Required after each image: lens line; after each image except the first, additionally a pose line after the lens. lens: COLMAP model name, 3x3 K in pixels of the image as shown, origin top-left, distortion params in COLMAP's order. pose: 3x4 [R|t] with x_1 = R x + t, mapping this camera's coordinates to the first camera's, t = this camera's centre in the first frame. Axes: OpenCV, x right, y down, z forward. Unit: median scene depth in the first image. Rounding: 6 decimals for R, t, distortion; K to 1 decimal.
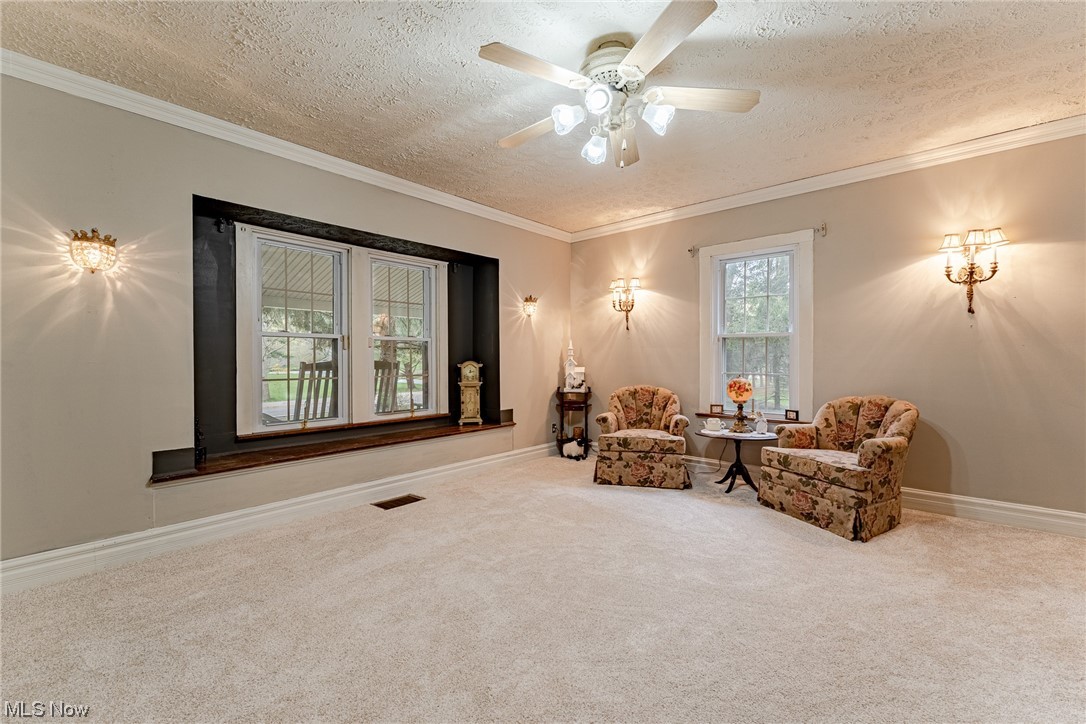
lens RADIAL K [[457.9, 0, 543.0], [0, 457.9, 362.0], [0, 0, 1]] dist [0.000658, 0.000056]
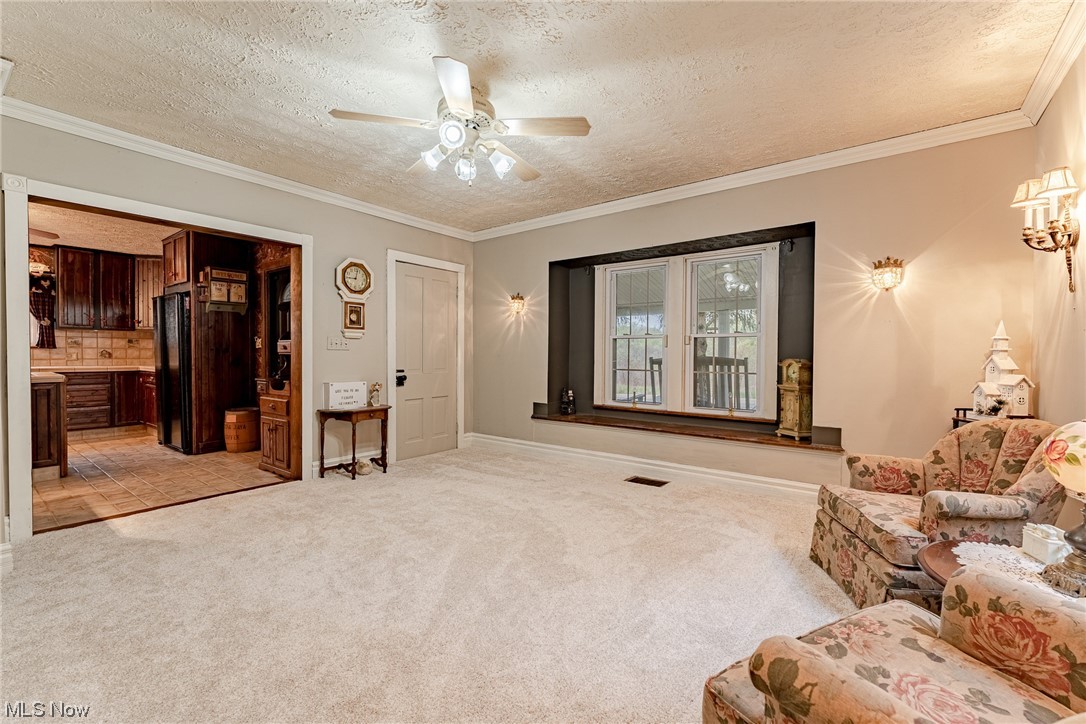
lens RADIAL K [[461.5, 0, 543.0], [0, 461.5, 362.0], [0, 0, 1]] dist [0.000039, 0.000025]
pose [[0.070502, 0.020851, -0.997294, 0.776459], [-0.012179, 0.999725, 0.020041, -0.009418], [0.997437, 0.010733, 0.070736, 0.642329]]
